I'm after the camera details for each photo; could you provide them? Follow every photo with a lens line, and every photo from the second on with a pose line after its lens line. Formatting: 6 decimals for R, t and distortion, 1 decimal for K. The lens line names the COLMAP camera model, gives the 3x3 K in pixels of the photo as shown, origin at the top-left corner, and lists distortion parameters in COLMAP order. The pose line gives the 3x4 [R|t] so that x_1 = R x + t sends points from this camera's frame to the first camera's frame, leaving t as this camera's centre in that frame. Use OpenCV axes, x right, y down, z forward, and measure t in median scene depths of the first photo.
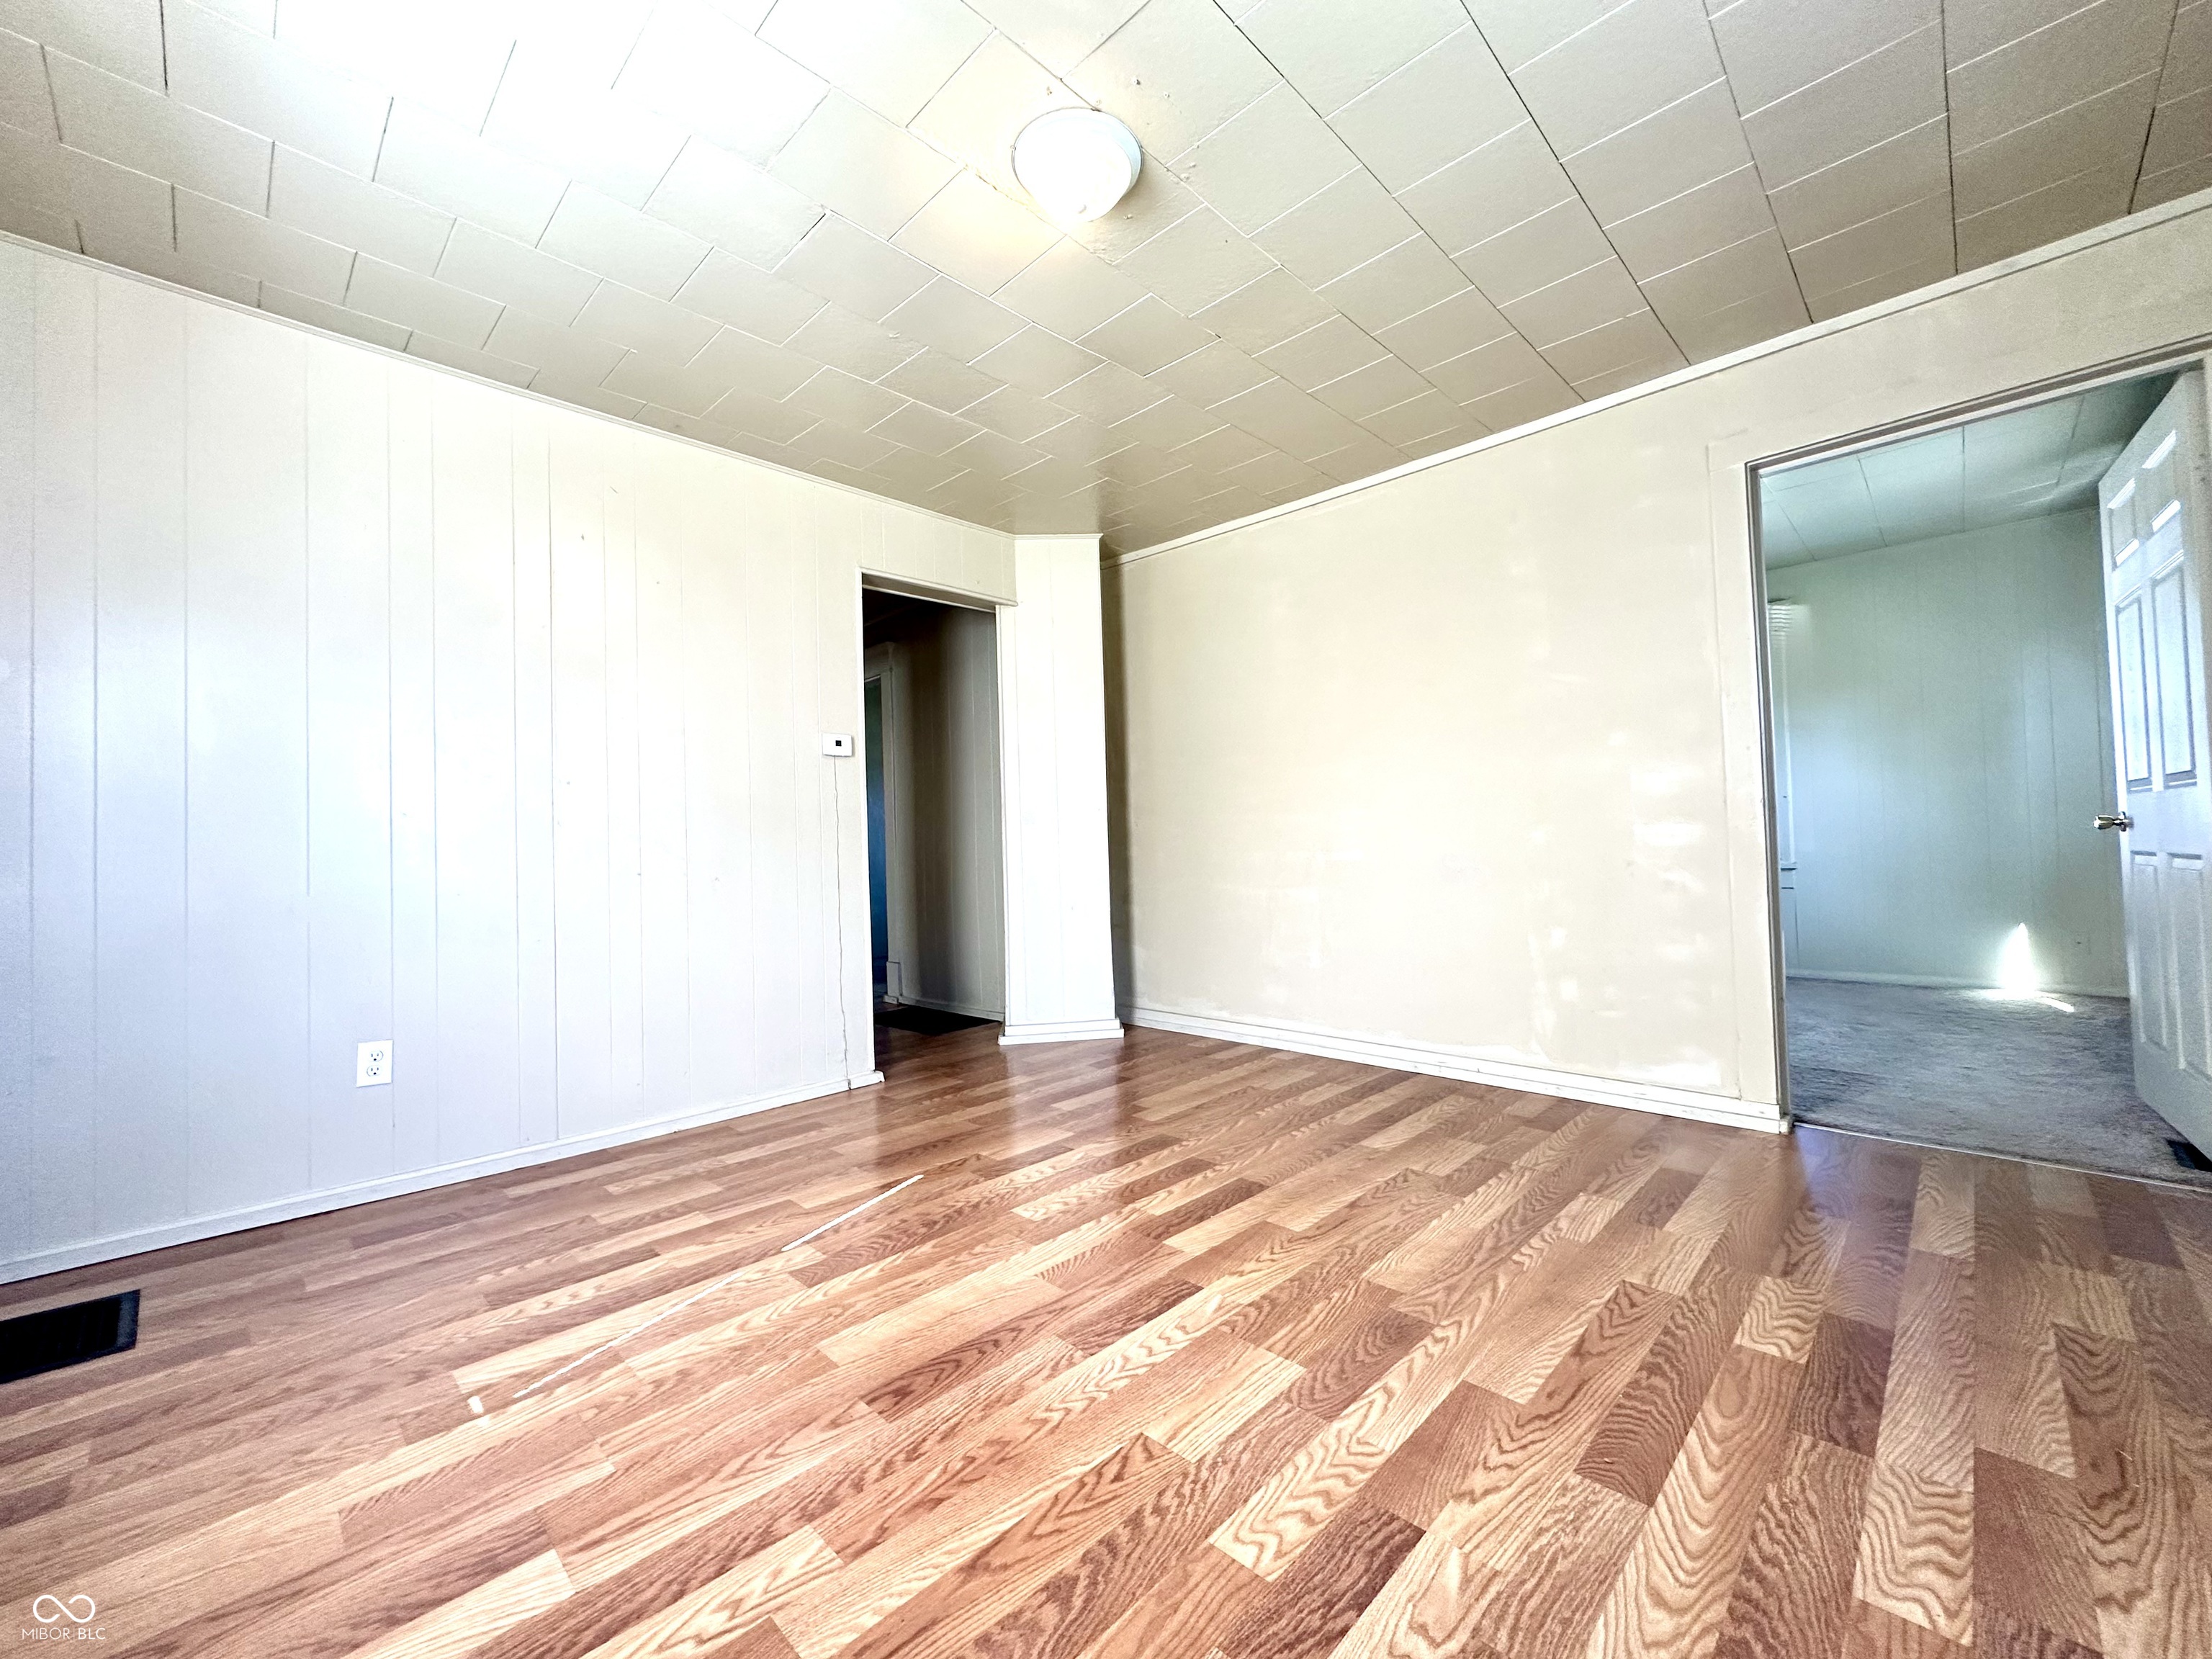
lens RADIAL K [[883.8, 0, 1105.5], [0, 883.8, 822.5], [0, 0, 1]] dist [-0.003099, 0.000634]
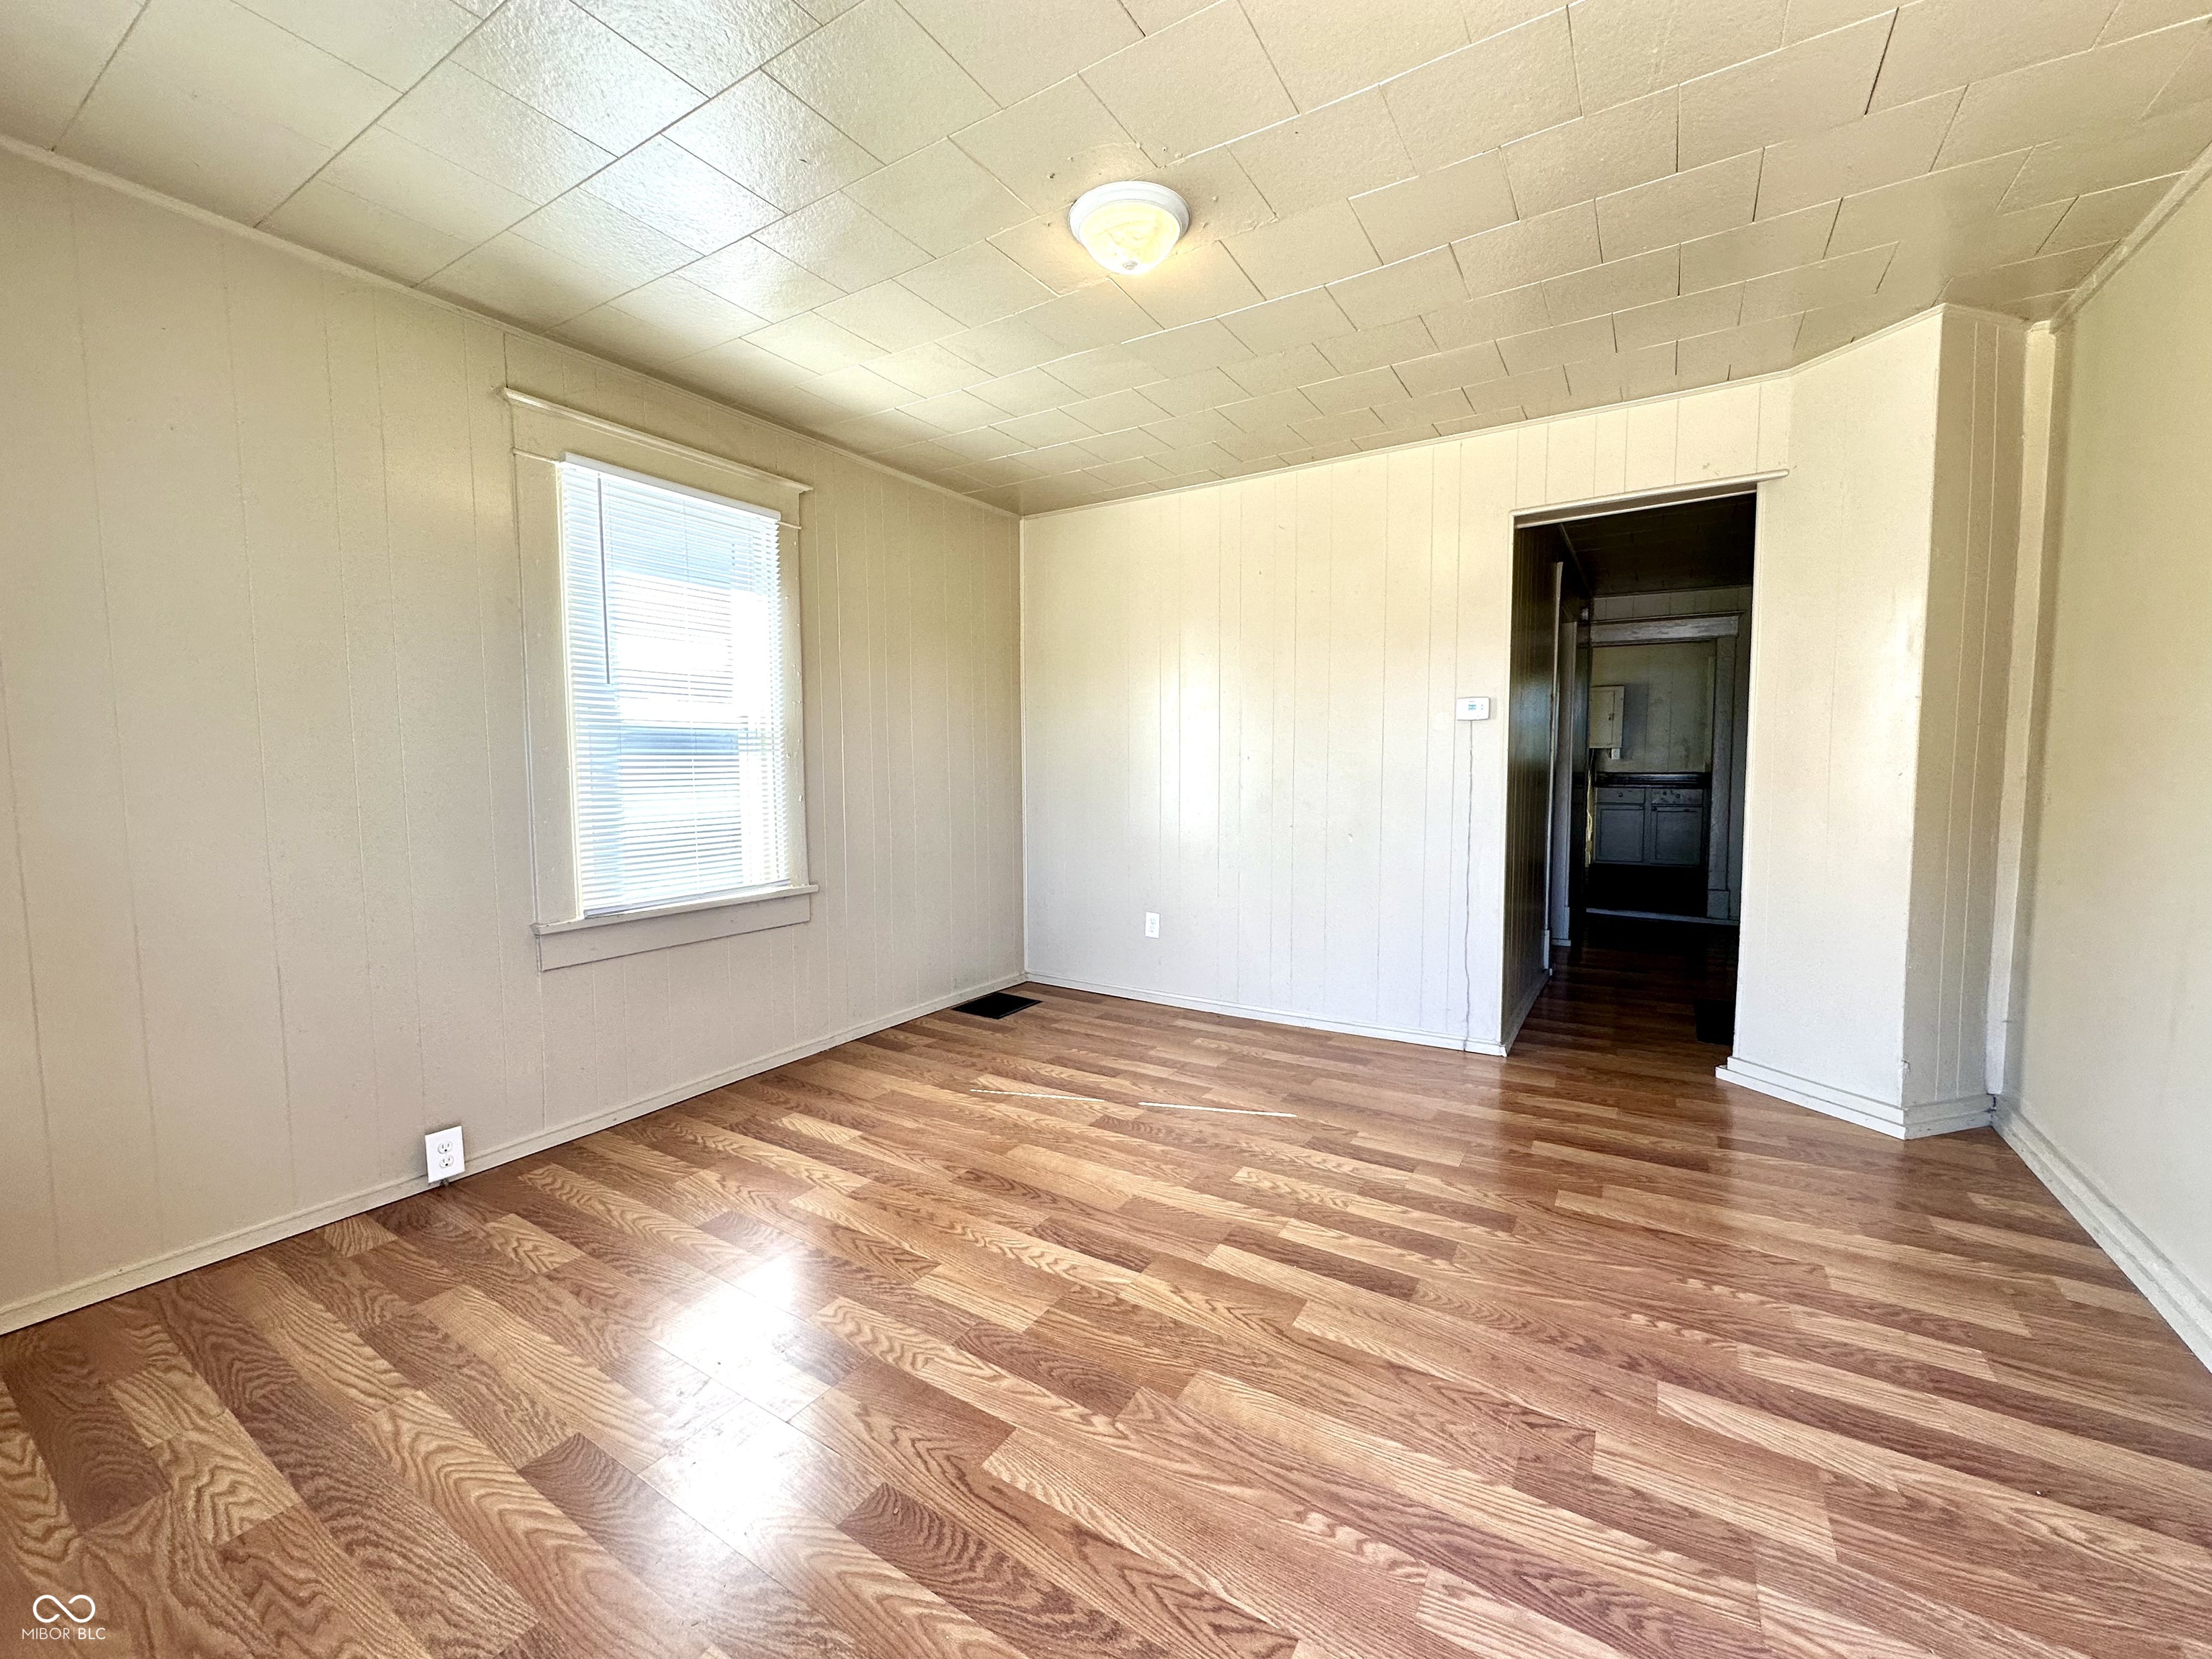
lens RADIAL K [[883.8, 0, 1106.4], [0, 883.8, 831.6], [0, 0, 1]] dist [-0.003099, 0.000634]
pose [[0.215967, 0.100573, -0.971207, 1.036520], [0.032011, 0.993417, 0.109992, -0.131413], [0.975876, -0.054844, 0.211326, 0.701657]]
